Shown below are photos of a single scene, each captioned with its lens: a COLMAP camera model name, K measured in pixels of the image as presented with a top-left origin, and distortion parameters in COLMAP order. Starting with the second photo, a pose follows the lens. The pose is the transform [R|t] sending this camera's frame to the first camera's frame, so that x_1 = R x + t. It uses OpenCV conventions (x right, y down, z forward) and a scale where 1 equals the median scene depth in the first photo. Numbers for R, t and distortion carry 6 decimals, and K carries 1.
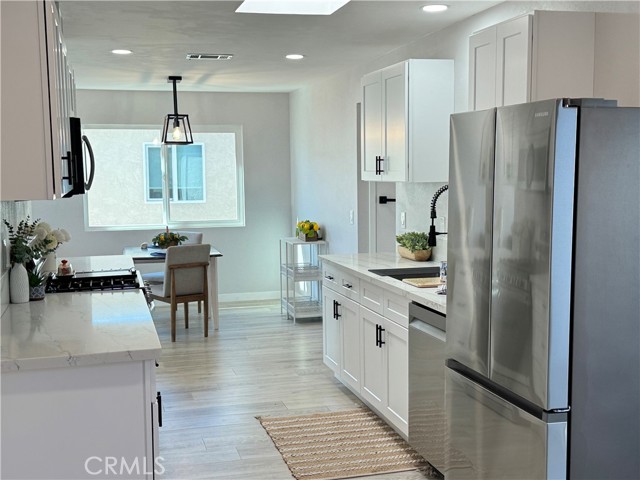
lens RADIAL K [[829.9, 0, 320.3], [0, 829.9, 243.8], [0, 0, 1]] dist [0.154471, -0.006356]
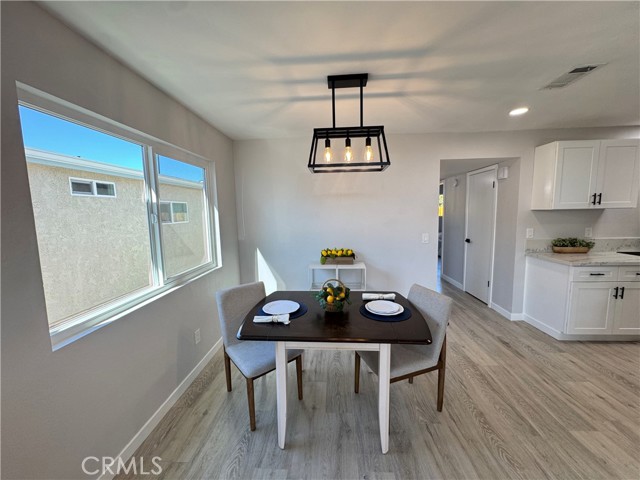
lens RADIAL K [[256.2, 0, 319.4], [0, 256.2, 239.1], [0, 0, 1]] dist [-0.000295, 0.000197]
pose [[0.306714, -0.096278, 0.946920, -0.419422], [0.101666, 0.992493, 0.067981, -0.076249], [-0.946357, 0.075419, 0.314199, 0.983961]]
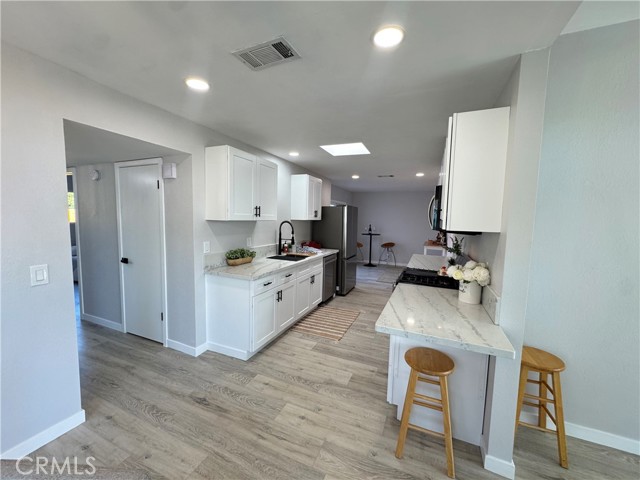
lens RADIAL K [[252.7, 0, 322.6], [0, 252.7, 238.9], [0, 0, 1]] dist [-0.012220, -0.000192]
pose [[-0.792525, -0.059003, 0.606978, -0.258875], [0.038840, 0.988404, 0.146794, -0.079011], [-0.608601, 0.139913, -0.781044, 0.963818]]
